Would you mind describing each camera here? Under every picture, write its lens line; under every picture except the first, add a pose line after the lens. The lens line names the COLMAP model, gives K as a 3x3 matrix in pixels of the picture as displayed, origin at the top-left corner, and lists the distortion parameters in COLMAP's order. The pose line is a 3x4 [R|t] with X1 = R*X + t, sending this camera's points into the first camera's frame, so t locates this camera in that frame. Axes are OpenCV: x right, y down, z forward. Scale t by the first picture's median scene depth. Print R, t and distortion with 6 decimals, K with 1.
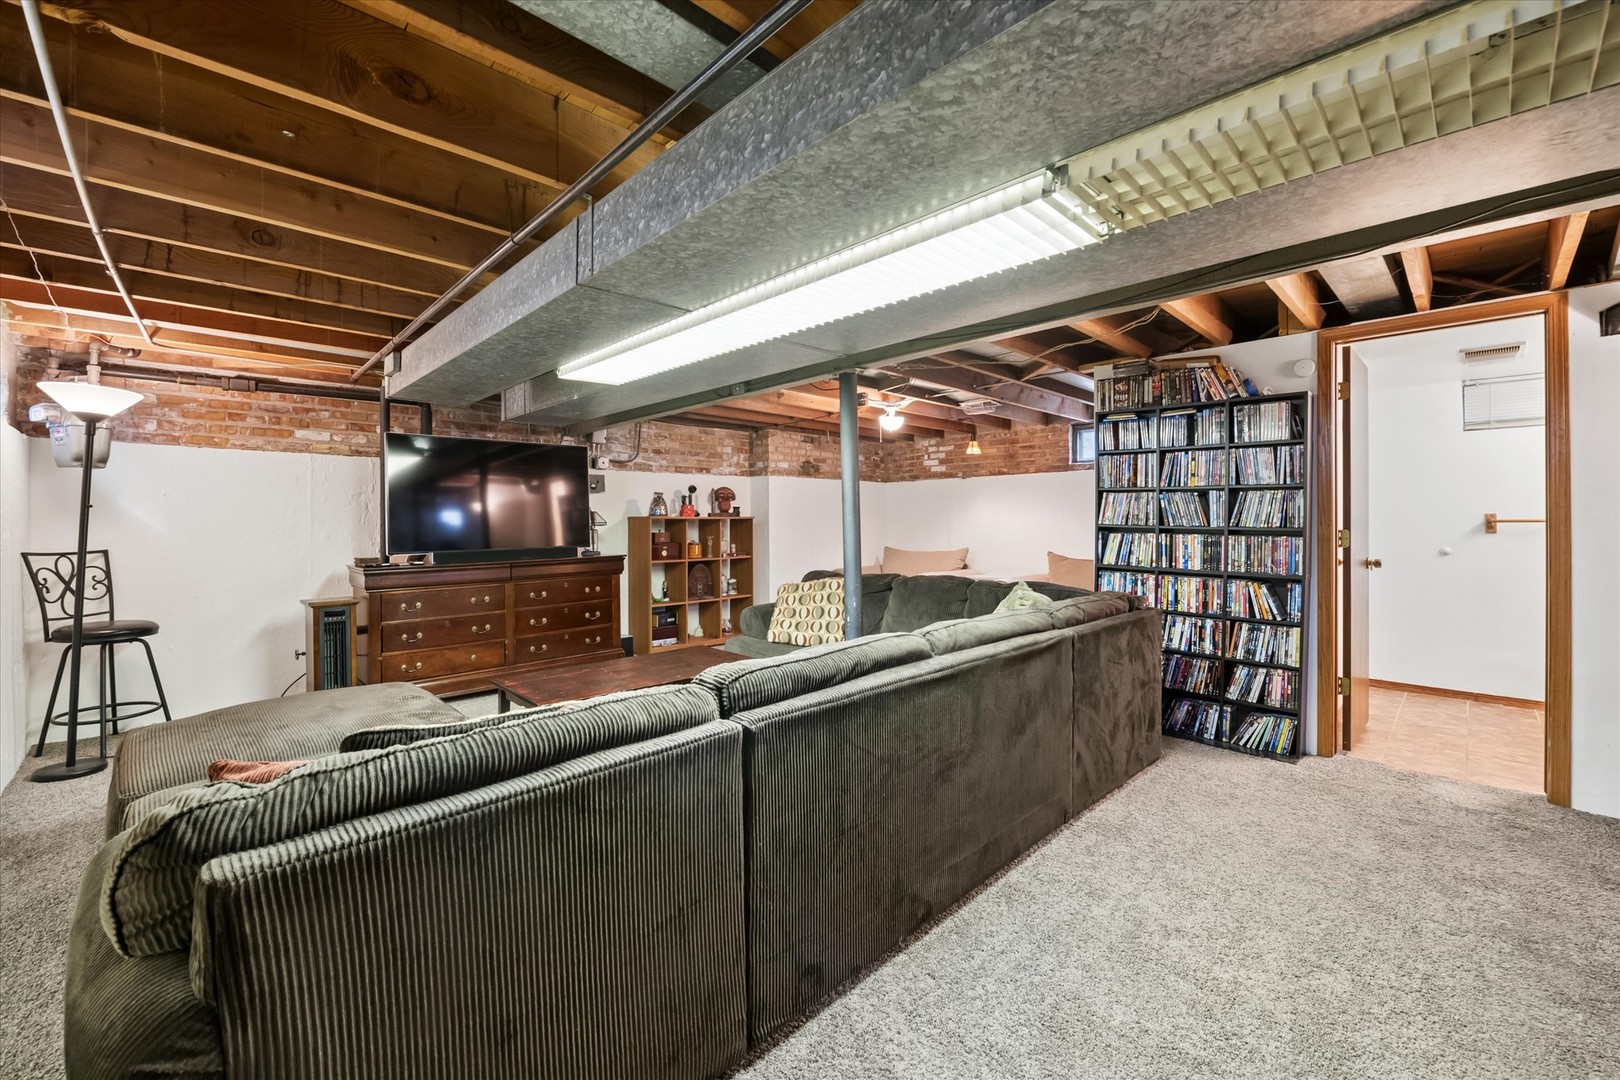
lens RADIAL K [[653.9, 0, 807.1], [0, 653.9, 528.8], [0, 0, 1]] dist [-0.010699, -0.000289]
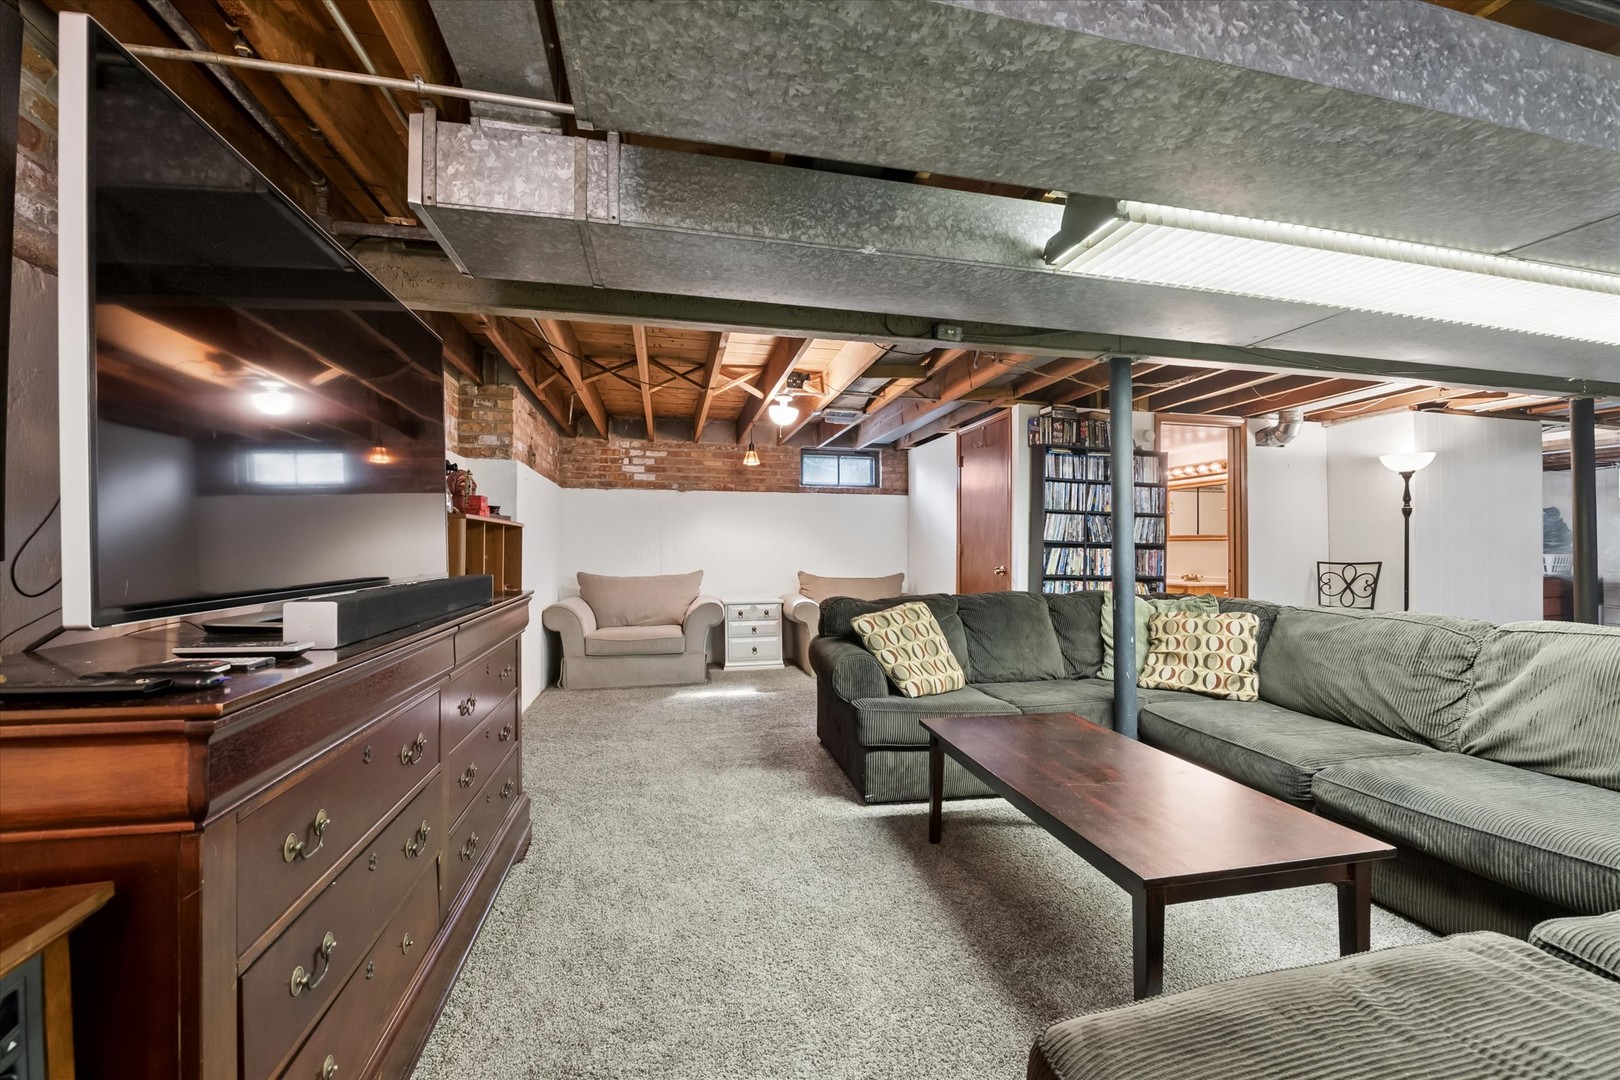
lens RADIAL K [[612.8, 0, 810.0], [0, 612.8, 540.0], [0, 0, 1]] dist [0.000201, -0.000029]
pose [[0.510685, 0.016557, 0.859609, -0.710192], [0.005812, 0.999725, -0.022709, 0.014821], [-0.859748, 0.016593, 0.510448, 0.820220]]
